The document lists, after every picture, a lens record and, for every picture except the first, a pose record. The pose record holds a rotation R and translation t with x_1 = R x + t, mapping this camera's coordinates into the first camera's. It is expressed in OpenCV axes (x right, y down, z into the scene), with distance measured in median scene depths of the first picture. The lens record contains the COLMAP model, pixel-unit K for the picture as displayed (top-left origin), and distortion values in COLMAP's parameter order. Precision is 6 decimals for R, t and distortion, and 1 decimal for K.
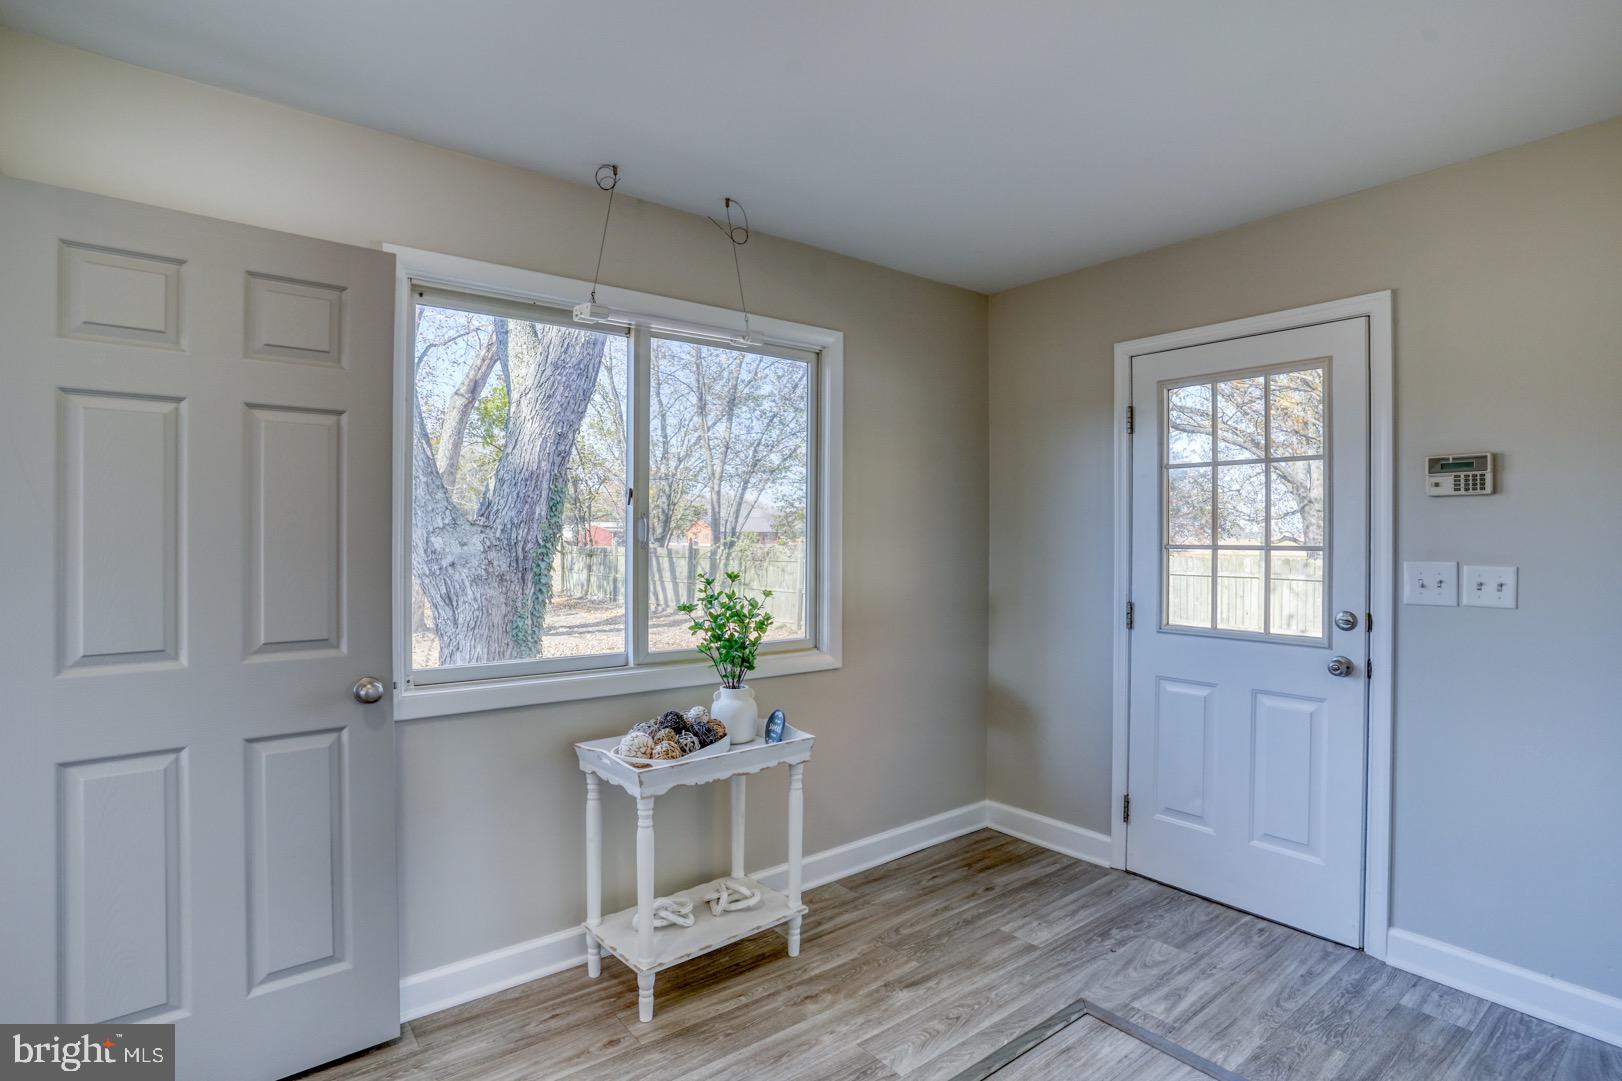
lens RADIAL K [[785.3, 0, 819.2], [0, 785.3, 536.5], [0, 0, 1]] dist [-0.064702, 0.030201]
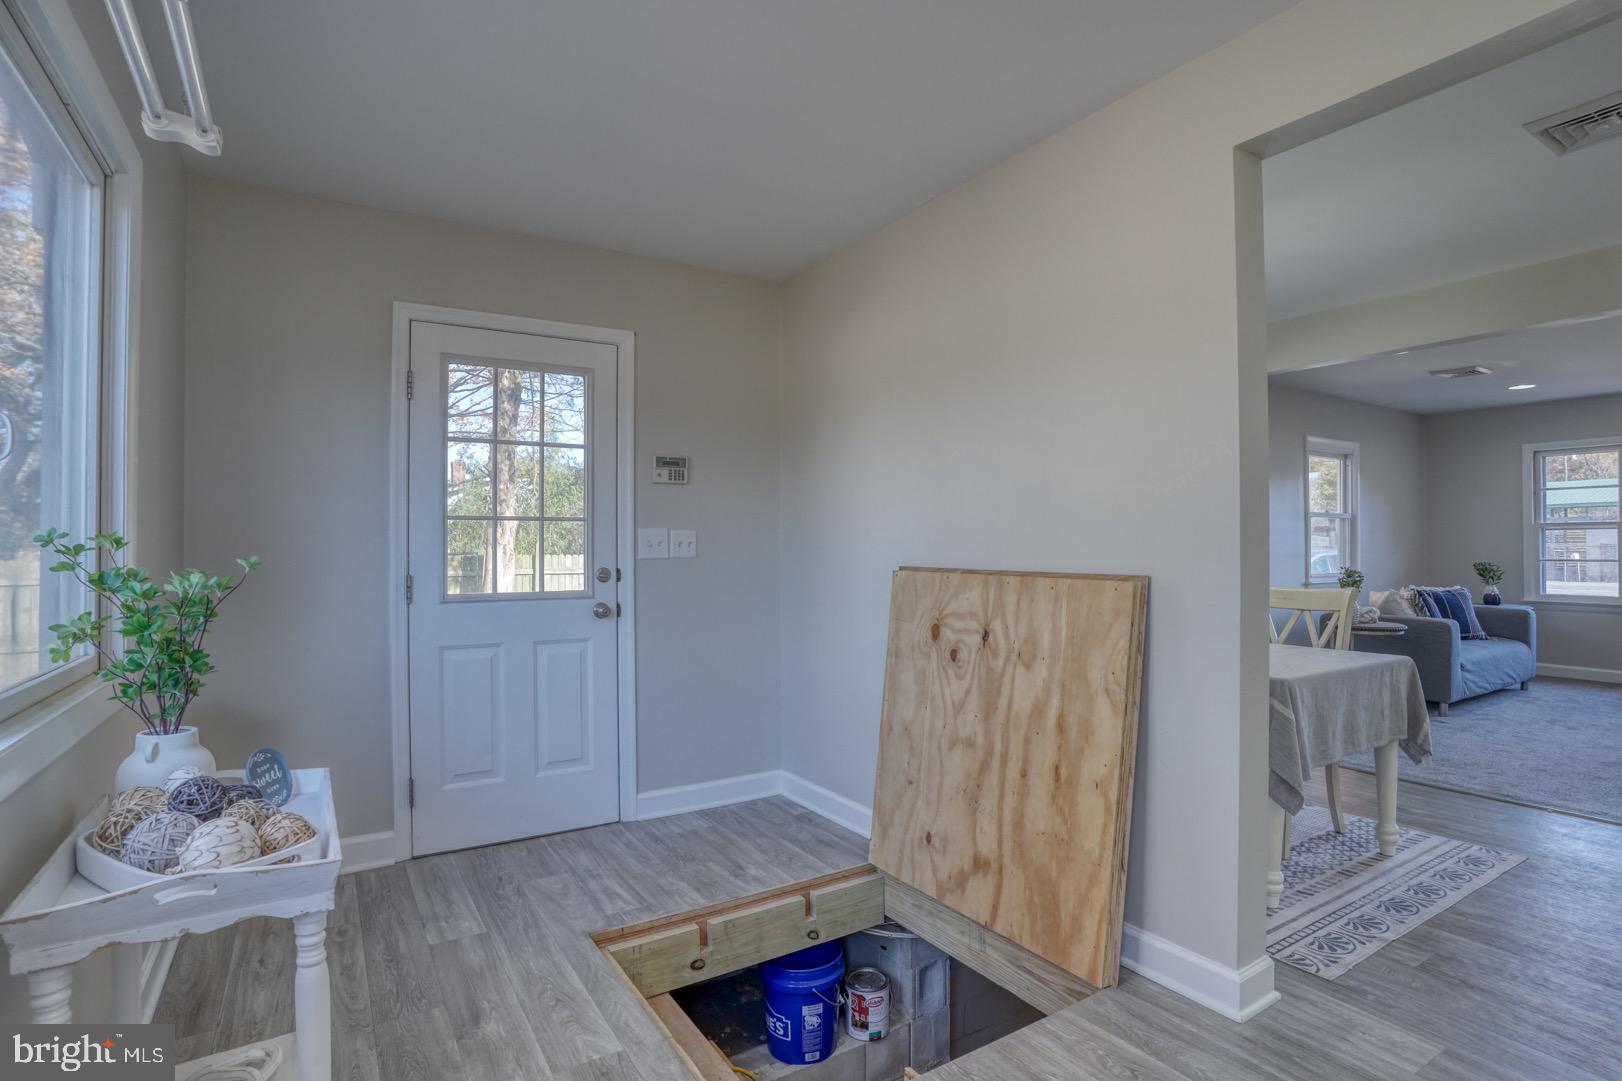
lens RADIAL K [[785.3, 0, 819.2], [0, 785.3, 536.5], [0, 0, 1]] dist [-0.064702, 0.030201]
pose [[0.150600, 0.005672, 0.988579, -0.582106], [0.005065, 0.999966, -0.006509, 0.056946], [-0.988582, 0.005987, 0.150566, 0.450223]]
